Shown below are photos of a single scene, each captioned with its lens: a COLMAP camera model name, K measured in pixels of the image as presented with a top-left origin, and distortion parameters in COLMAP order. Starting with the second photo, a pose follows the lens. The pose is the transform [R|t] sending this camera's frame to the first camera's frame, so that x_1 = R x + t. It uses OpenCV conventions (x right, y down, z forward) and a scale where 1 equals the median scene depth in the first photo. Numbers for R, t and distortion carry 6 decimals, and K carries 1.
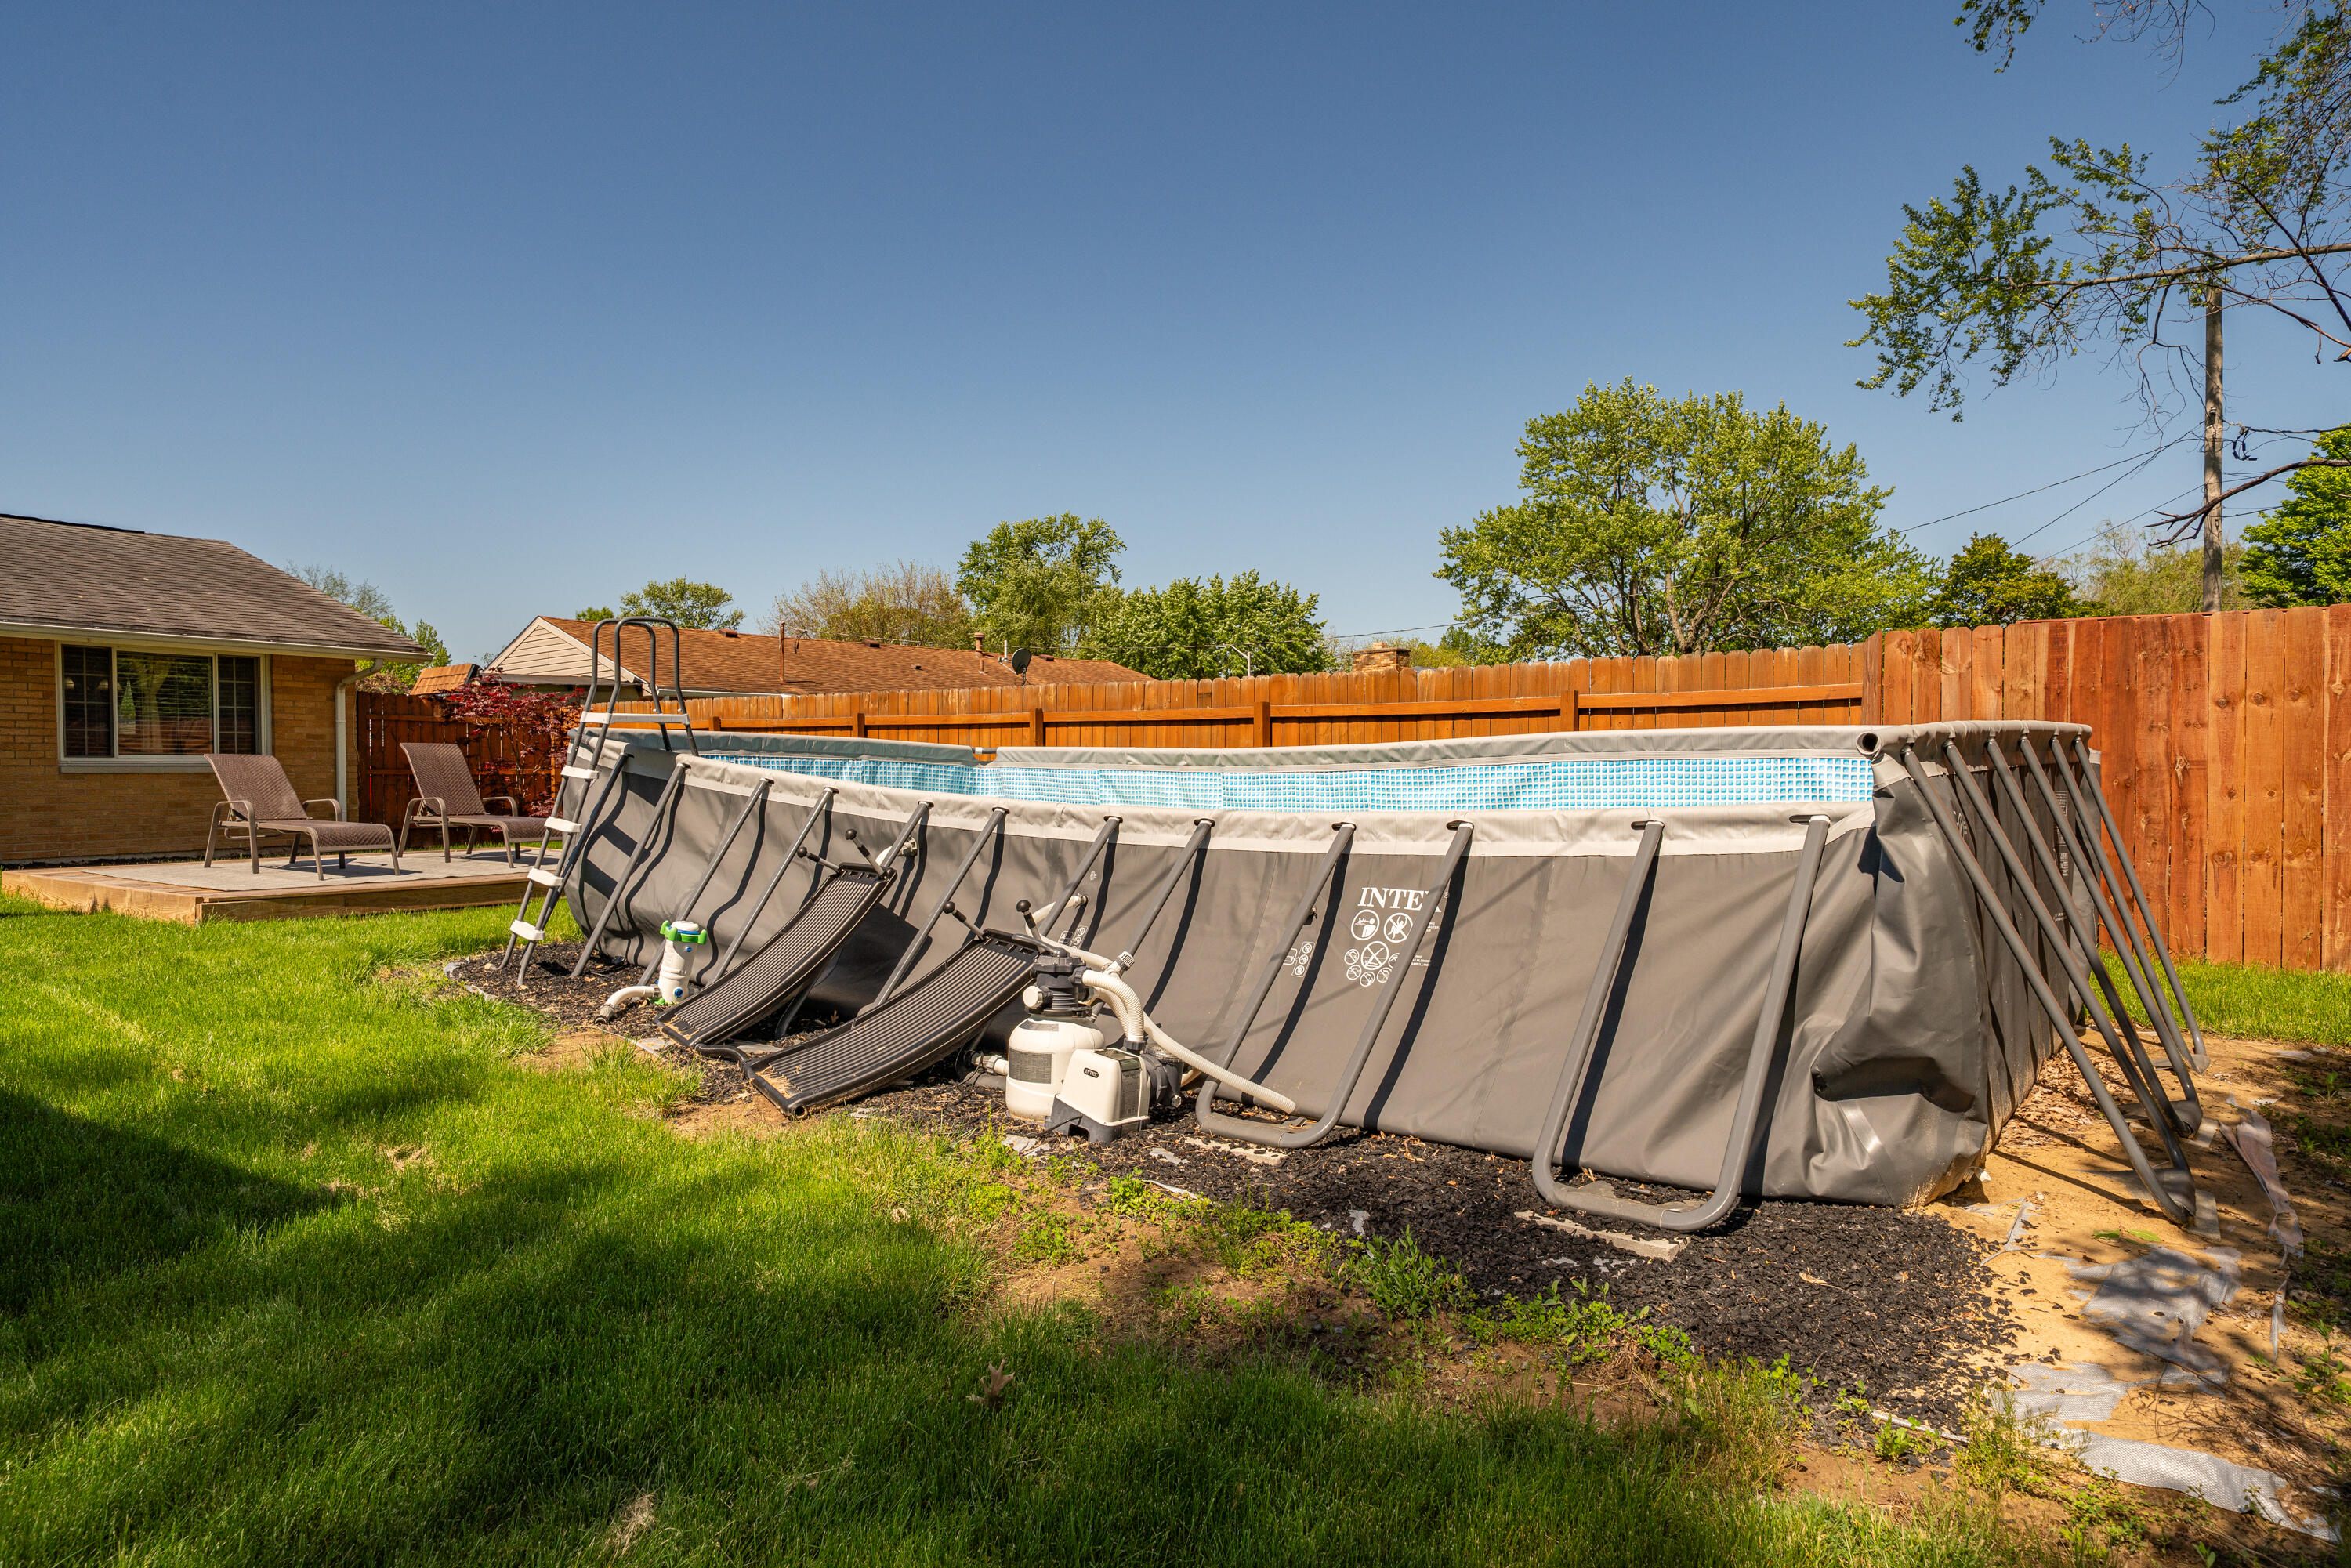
lens RADIAL K [[1304.8, 0, 1166.0], [0, 1304.8, 792.1], [0, 0, 1]] dist [0.004004, 0.000776]
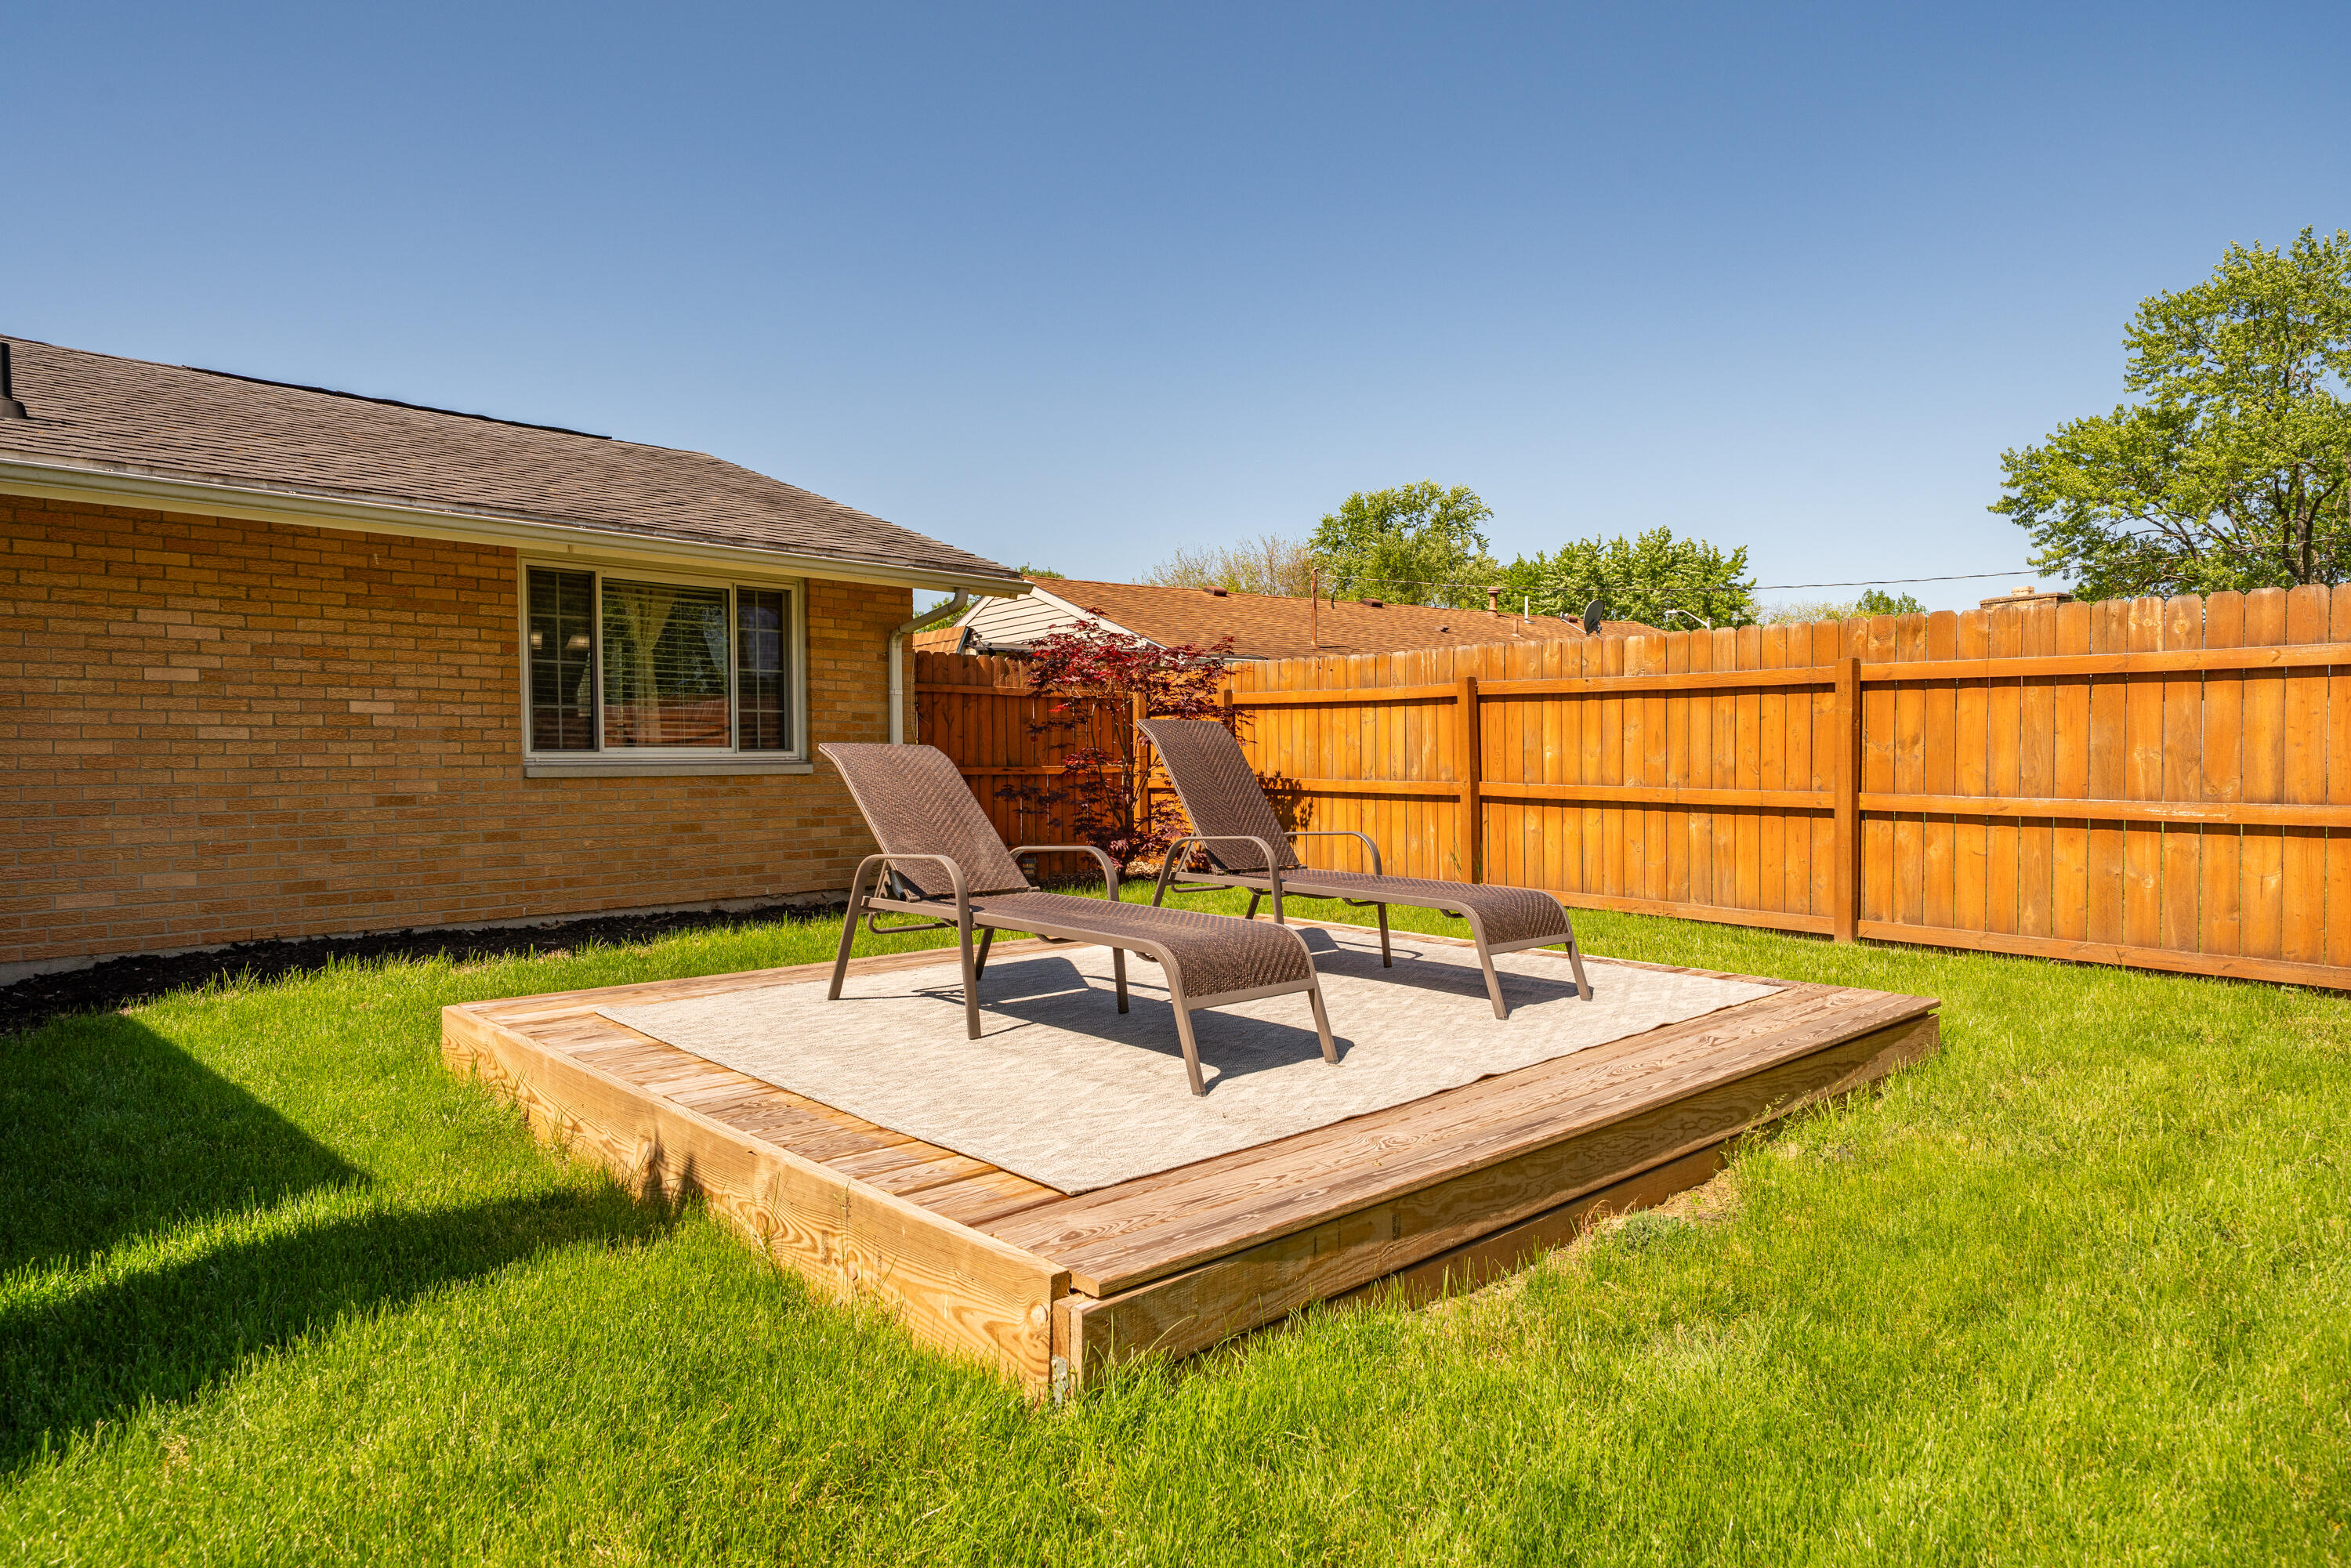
lens RADIAL K [[1318.0, 0, 1175.5], [0, 1318.0, 784.0], [0, 0, 1]] dist [-0.001172, -0.000529]
pose [[0.975499, 0.000336, -0.220002, -0.355669], [0.000380, 0.999995, 0.003213, -0.011538], [0.220002, -0.003218, 0.975494, 0.402050]]
